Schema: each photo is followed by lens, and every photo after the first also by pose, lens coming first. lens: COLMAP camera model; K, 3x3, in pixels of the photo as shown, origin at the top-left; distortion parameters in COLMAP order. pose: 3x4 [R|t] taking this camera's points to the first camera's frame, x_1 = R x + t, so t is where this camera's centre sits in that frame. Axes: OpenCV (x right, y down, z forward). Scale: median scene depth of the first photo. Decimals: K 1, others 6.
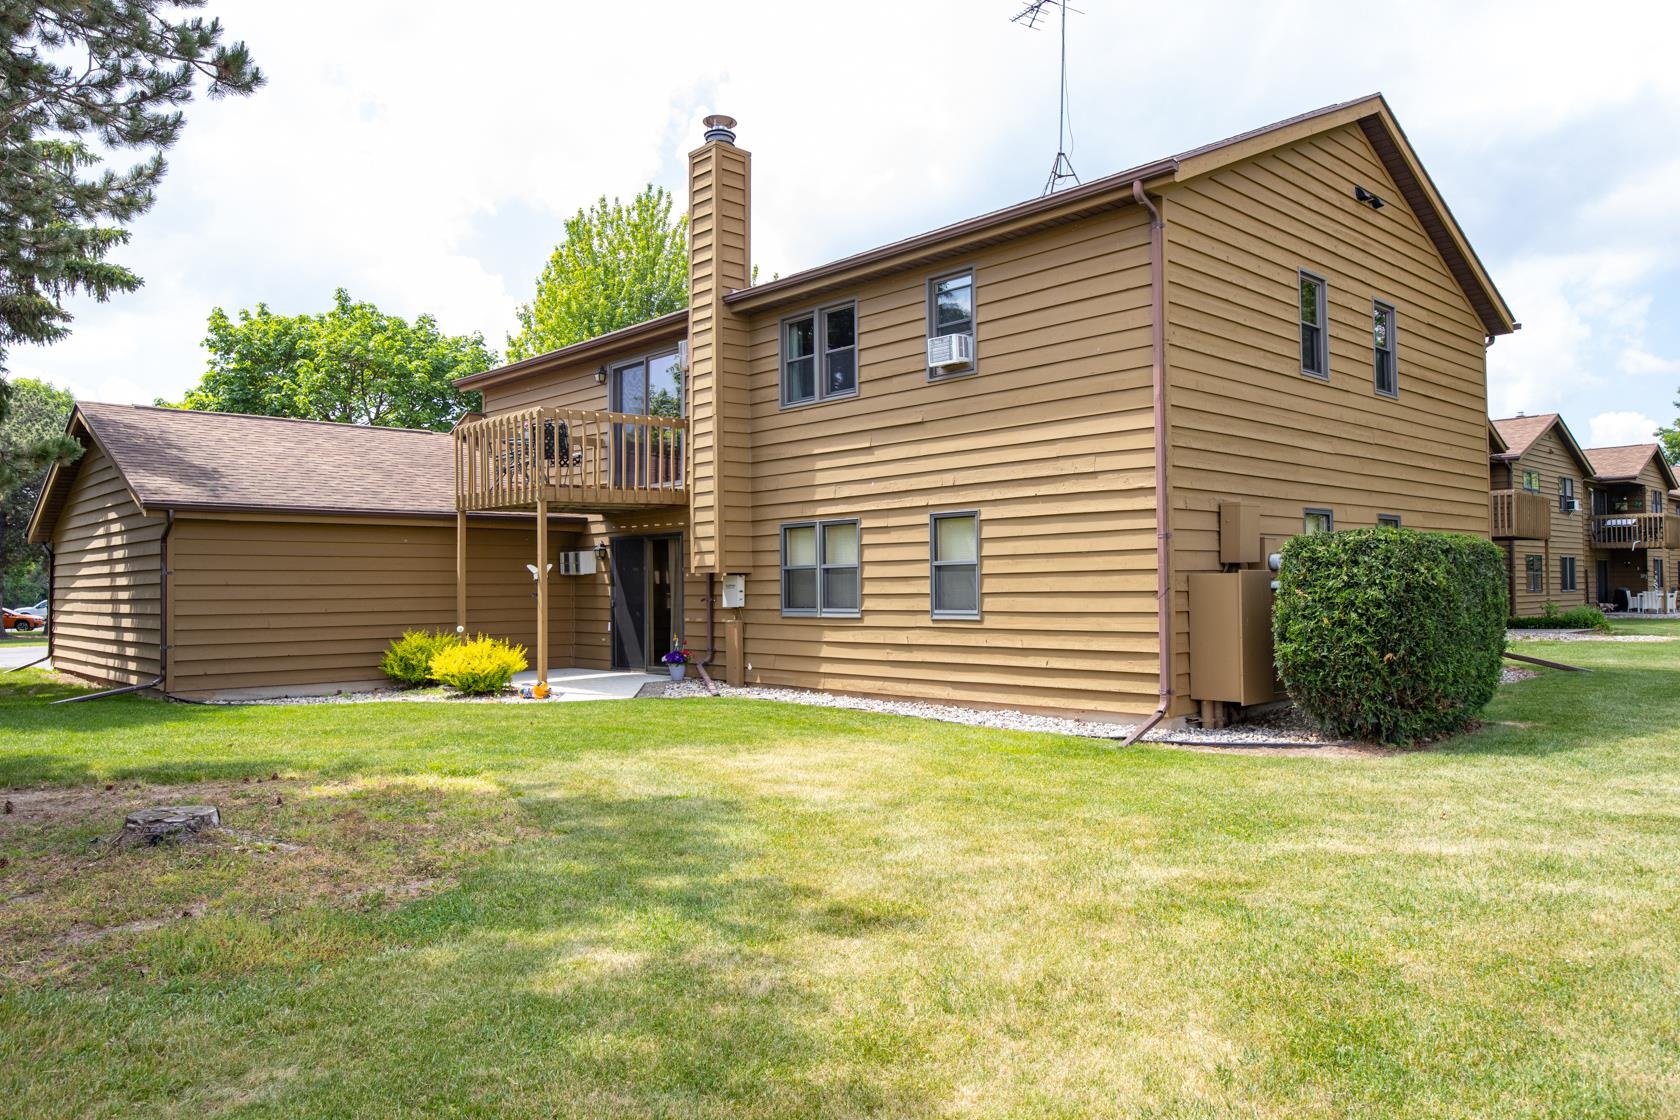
lens RADIAL K [[1154.6, 0, 837.3], [0, 1154.6, 557.7], [0, 0, 1]] dist [-0.005507, -0.001356]
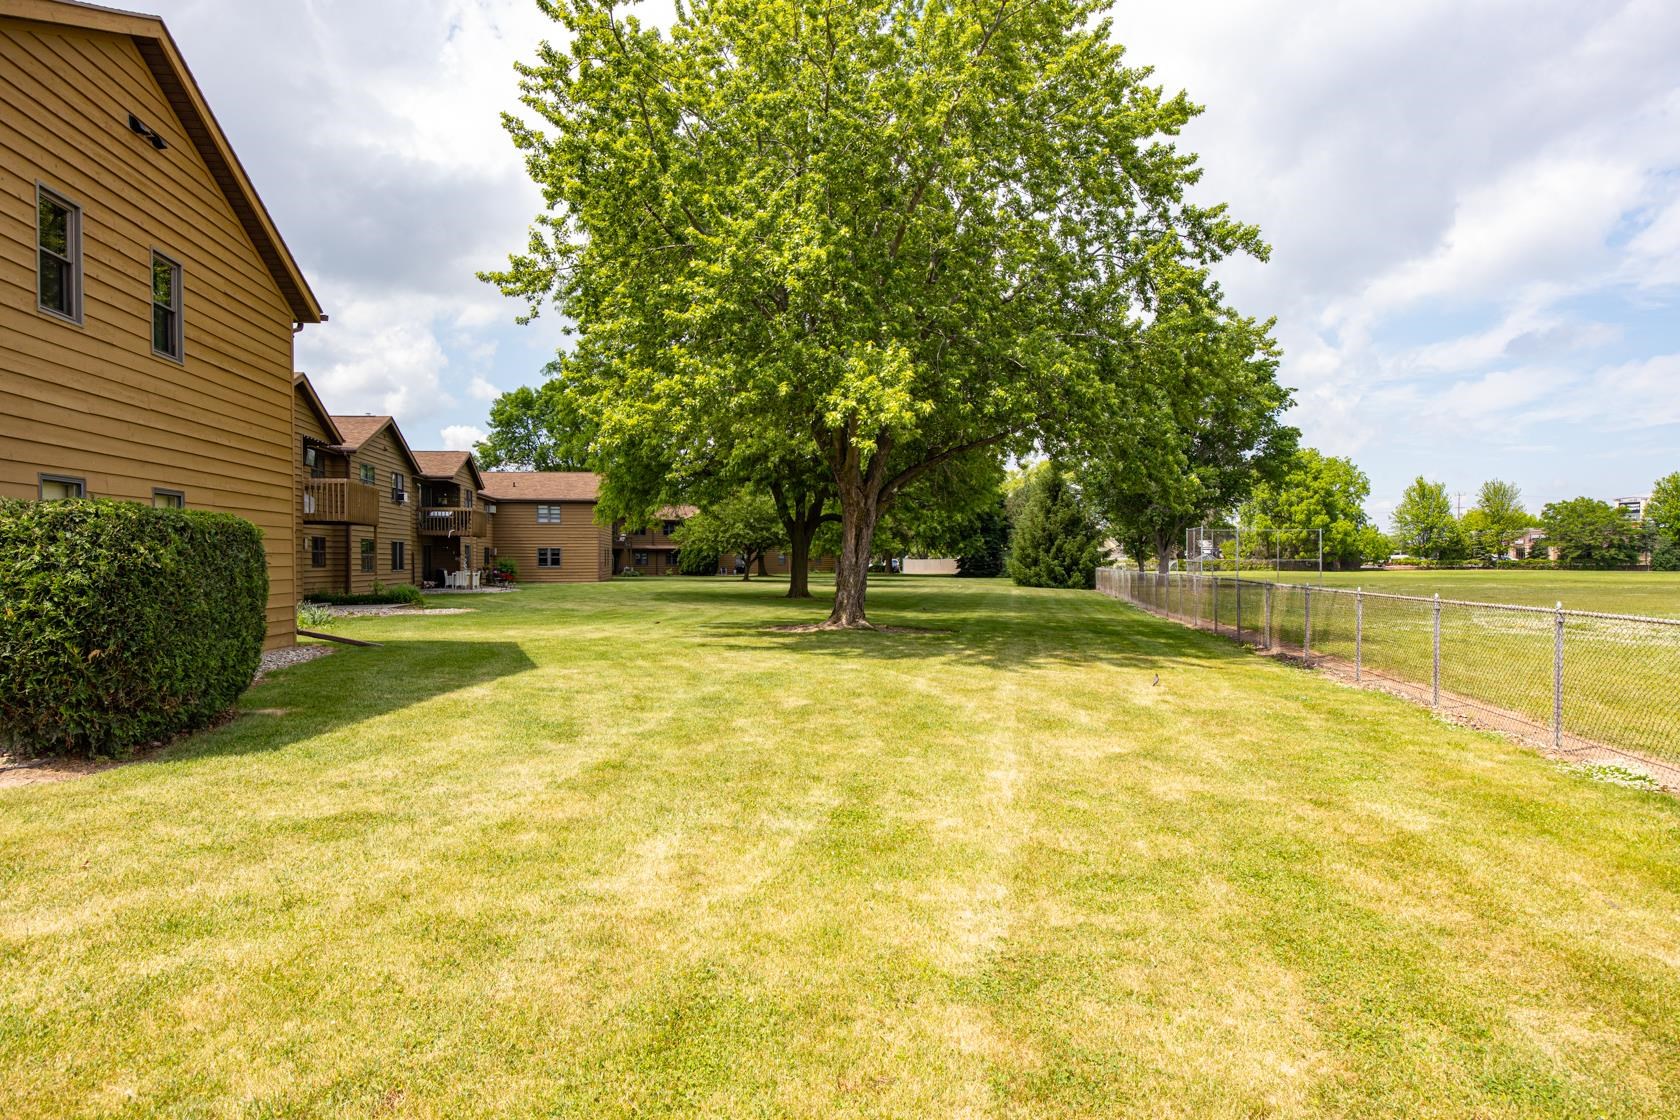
lens RADIAL K [[1061.4, 0, 839.9], [0, 1061.4, 562.2], [0, 0, 1]] dist [-0.000258, -0.000007]
pose [[0.580420, 0.008754, 0.814270, 0.111090], [-0.026228, 0.999624, 0.007948, -0.000177], [-0.813895, -0.025970, 0.580432, 0.080645]]
